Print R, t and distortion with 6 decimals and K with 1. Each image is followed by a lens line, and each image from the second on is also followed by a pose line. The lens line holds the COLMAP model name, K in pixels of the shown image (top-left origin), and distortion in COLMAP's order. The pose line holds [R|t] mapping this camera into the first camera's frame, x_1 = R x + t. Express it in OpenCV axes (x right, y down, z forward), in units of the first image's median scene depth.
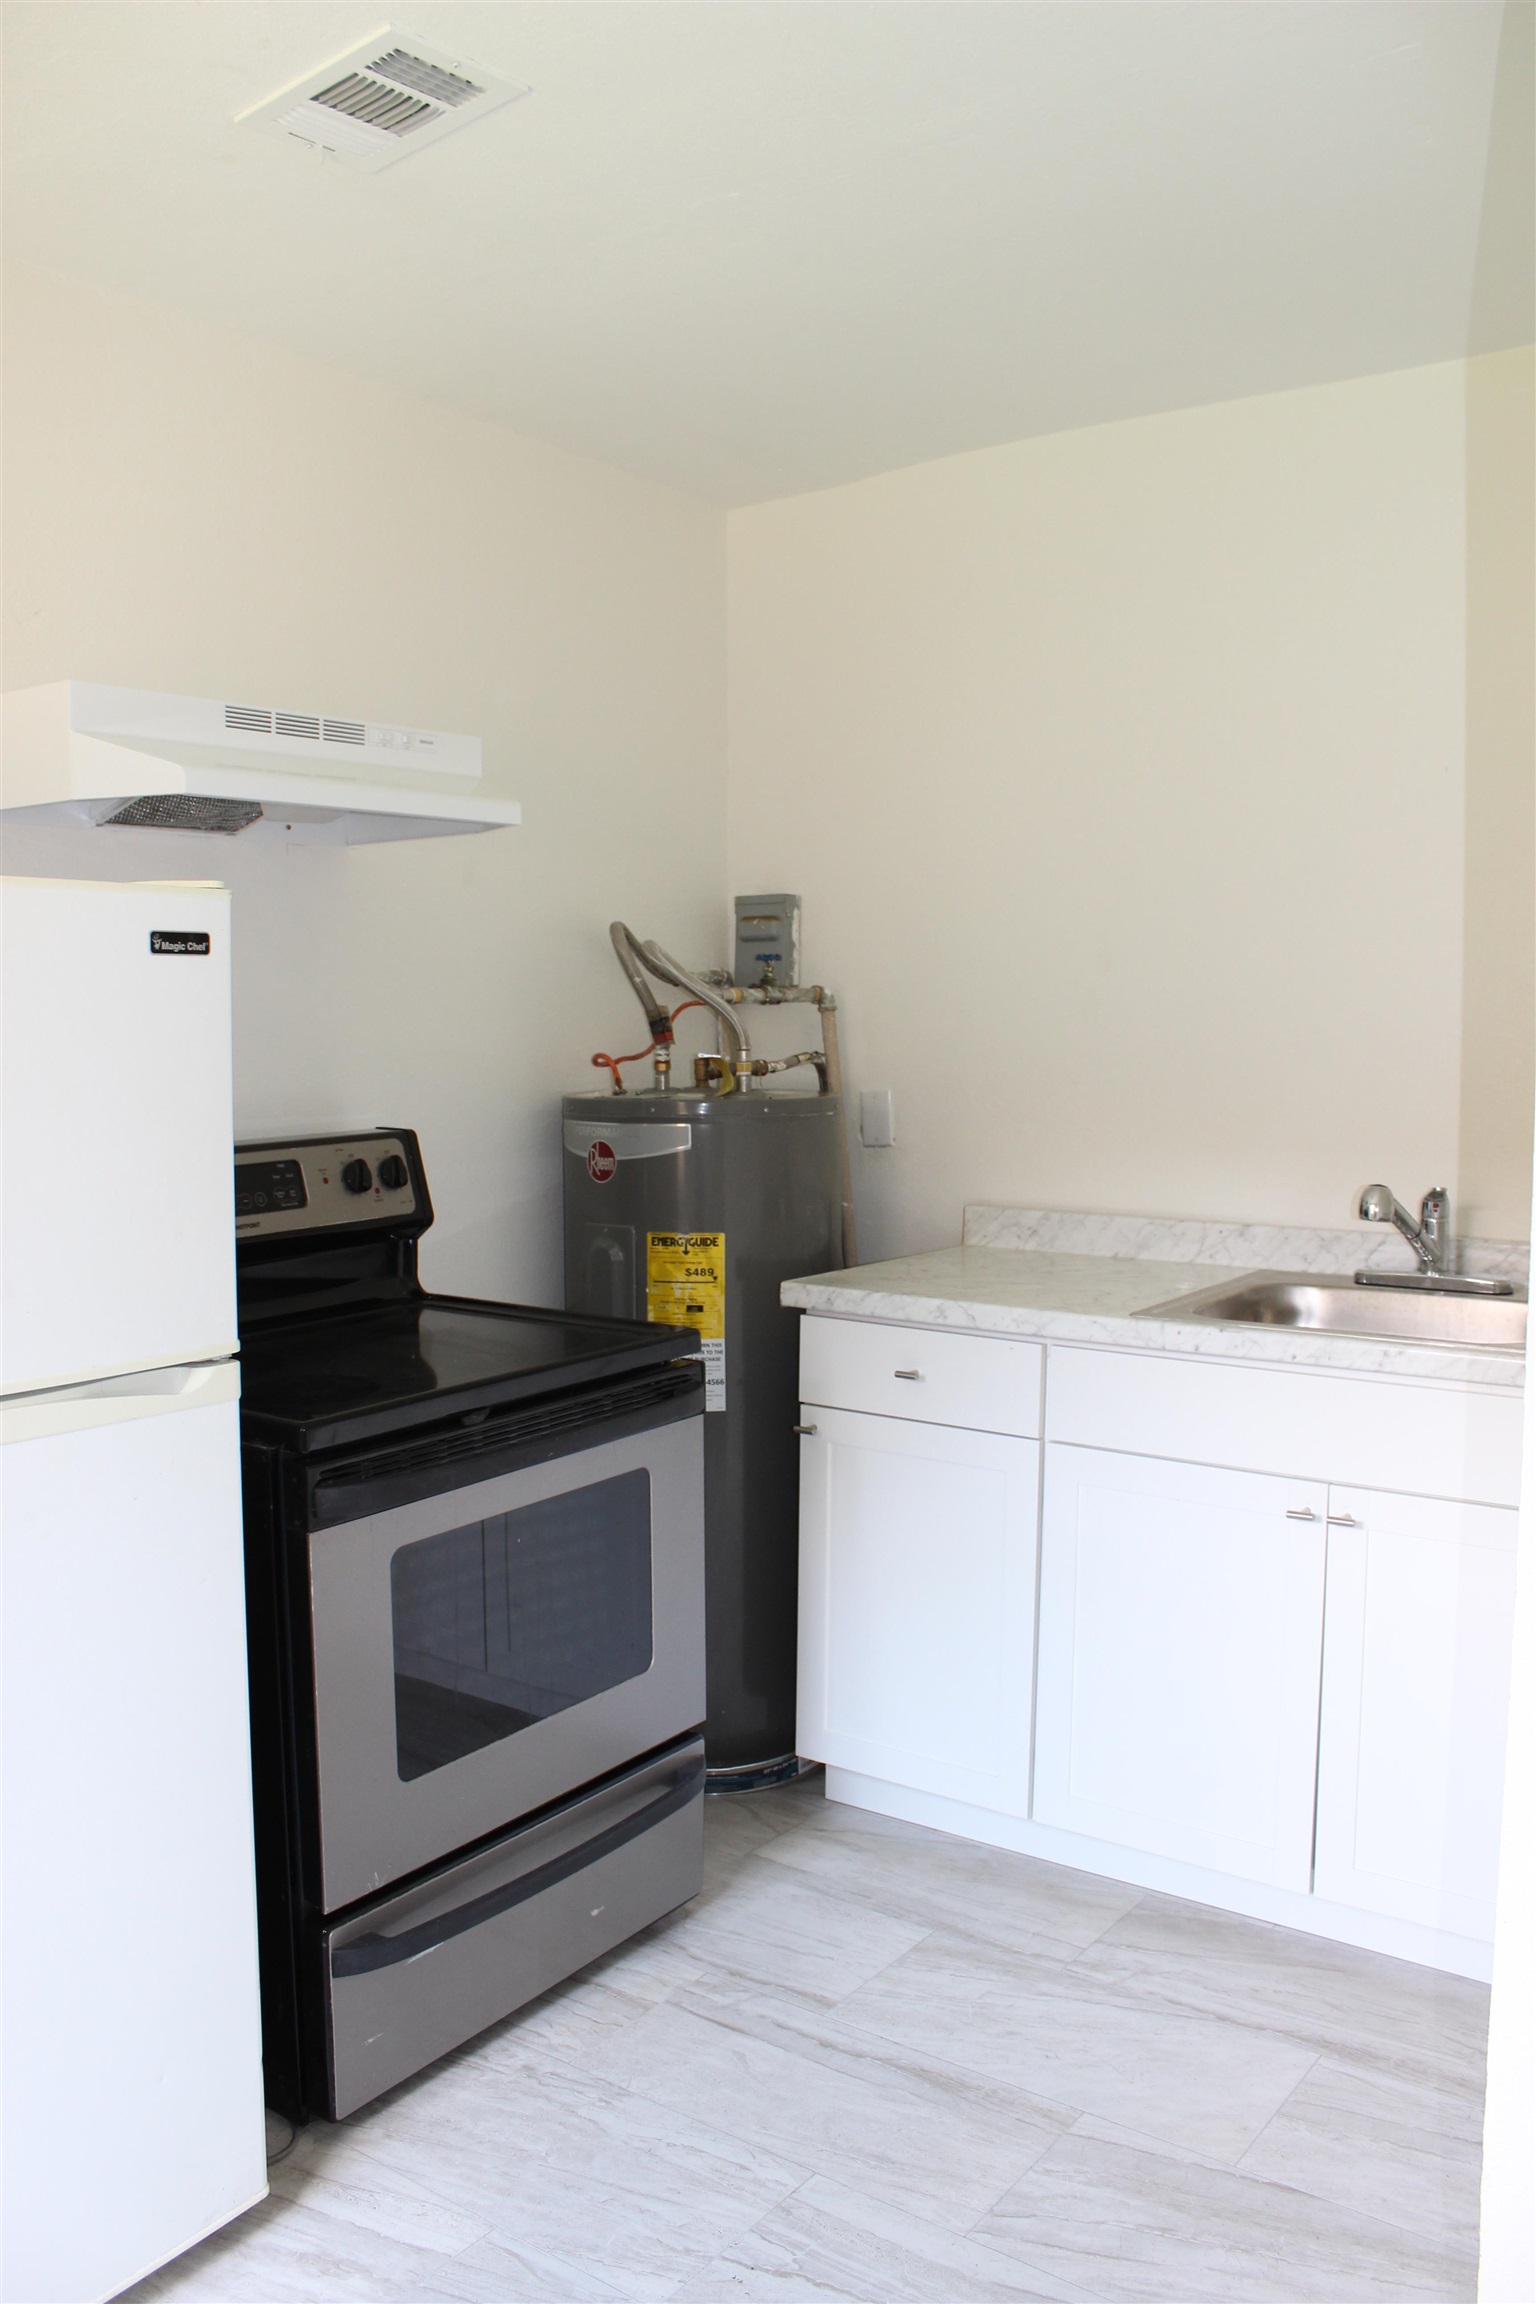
lens RADIAL K [[1882.6, 0, 768.5], [0, 1882.6, 1114.8], [0, 0, 1]] dist [-0.174004, 0.132449]
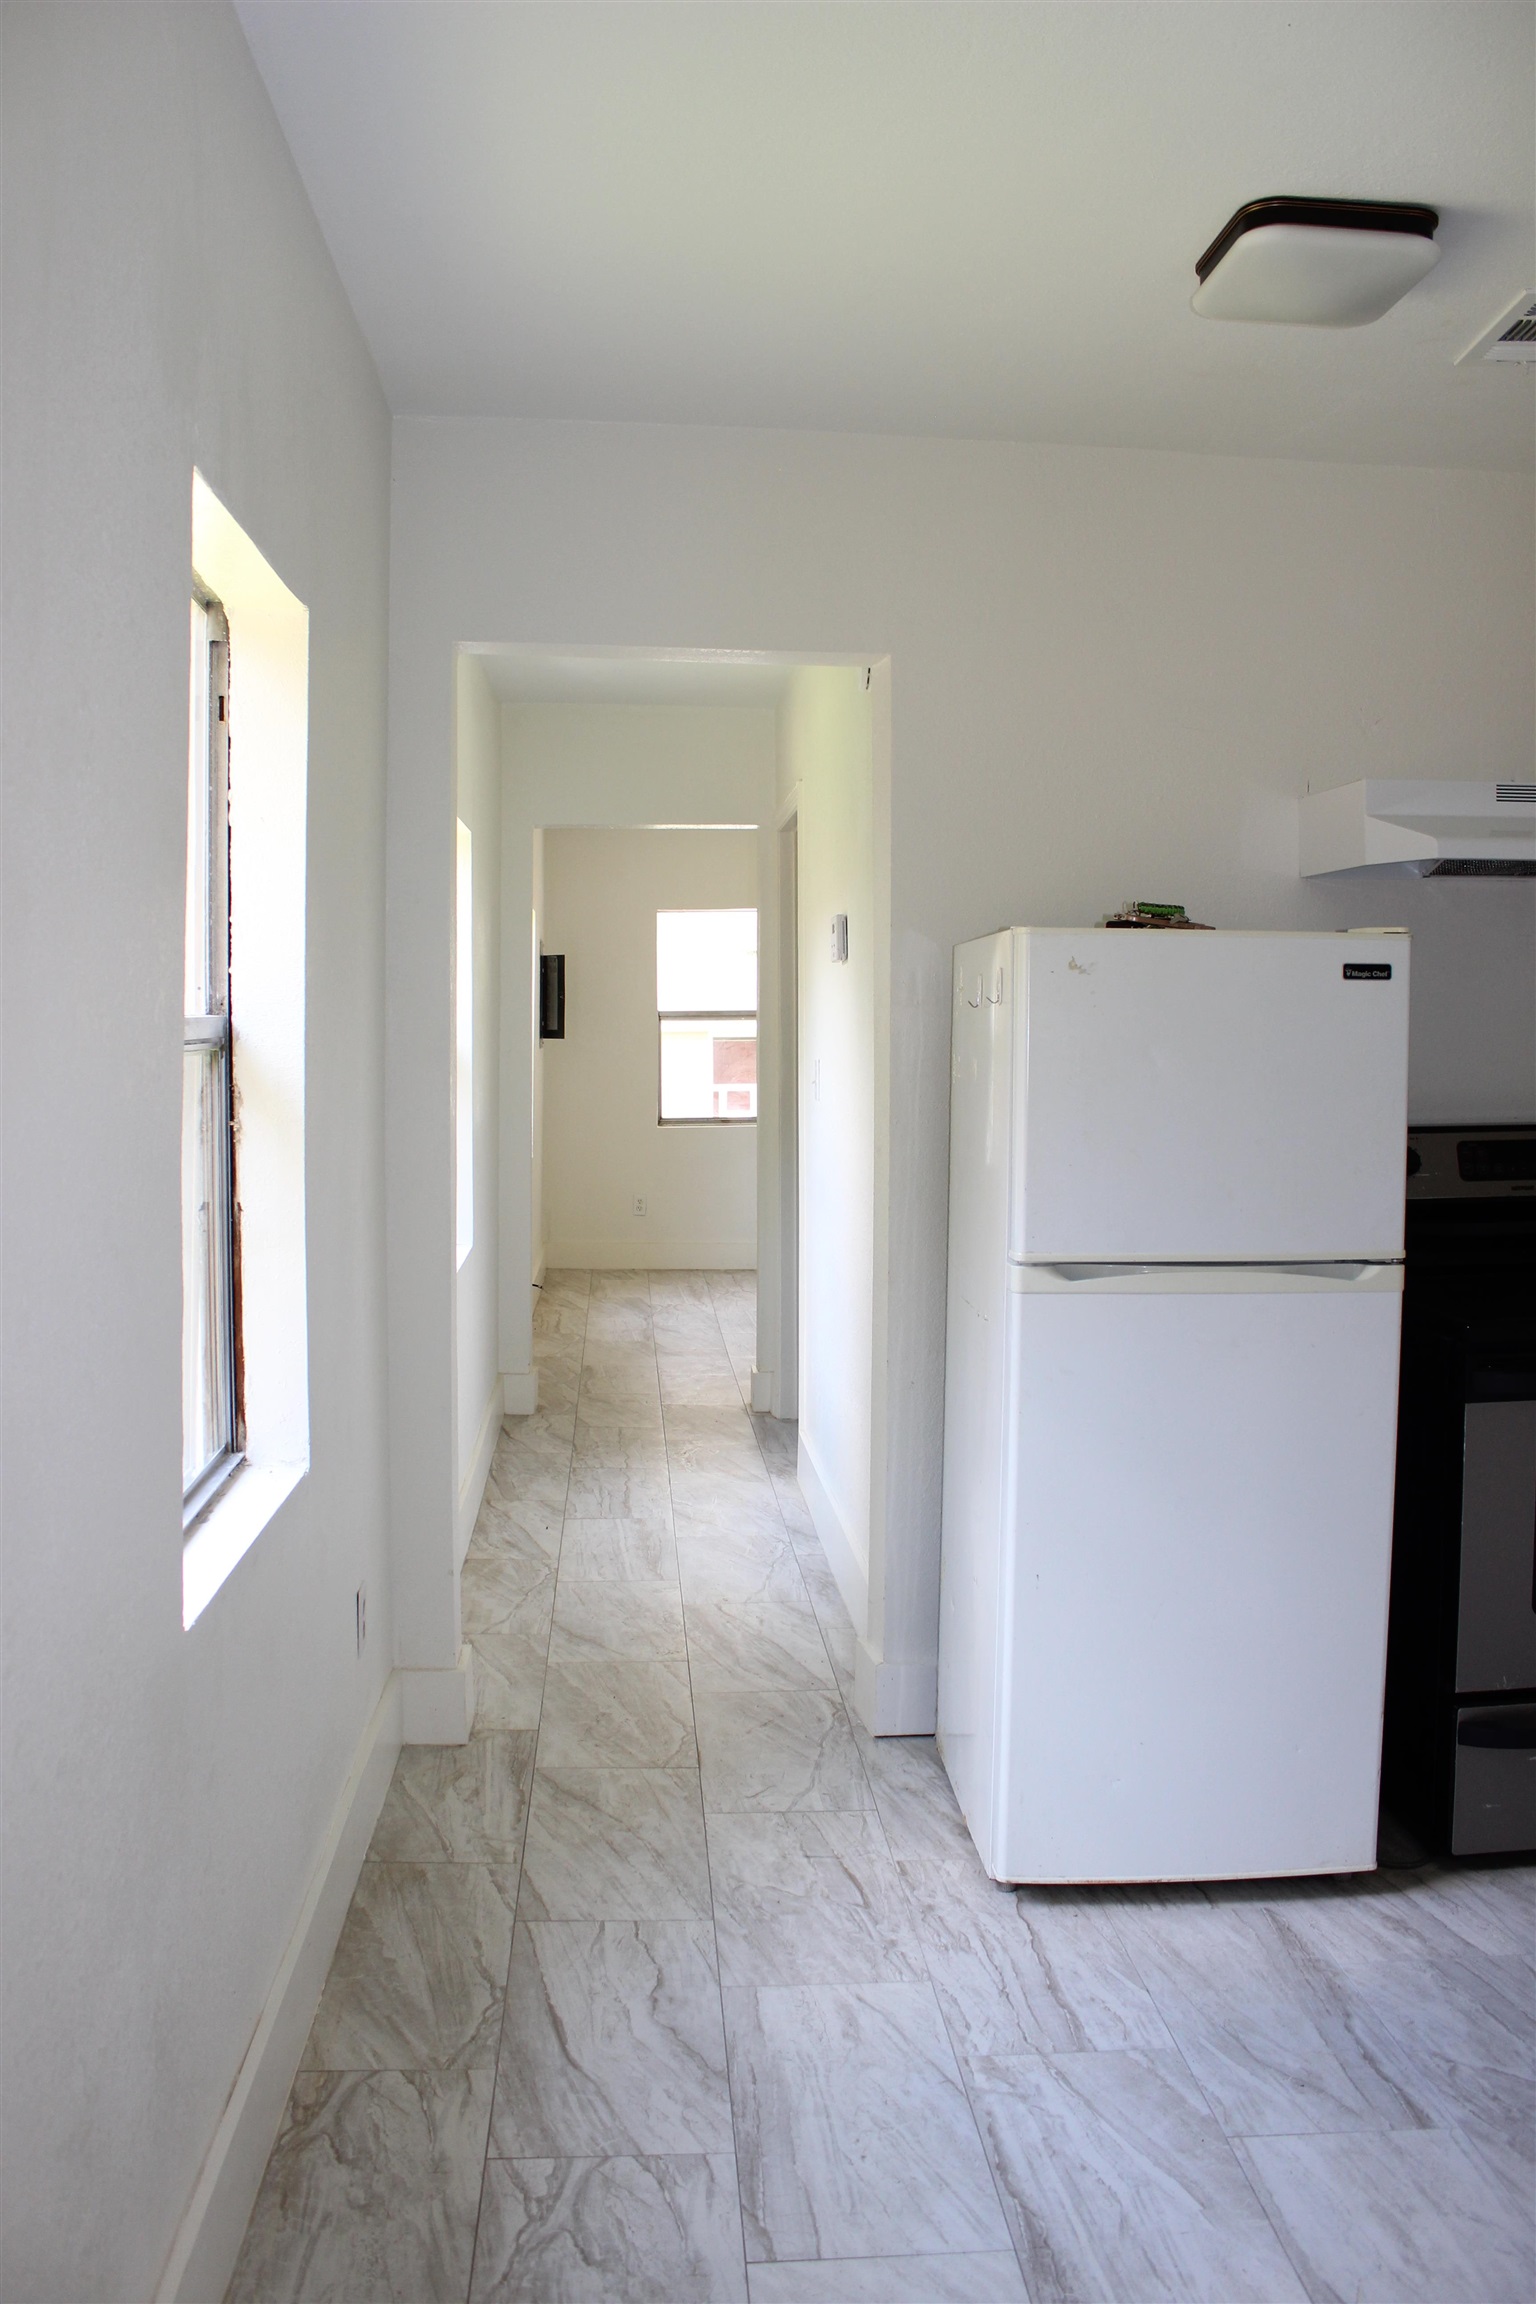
lens RADIAL K [[1882.6, 0, 768.5], [0, 1882.6, 1114.8], [0, 0, 1]] dist [-0.174004, 0.132449]
pose [[0.645684, 0.042927, -0.762397, 0.473269], [-0.047946, 0.998728, 0.015628, 0.019176], [0.762098, 0.026464, 0.646921, -0.291431]]
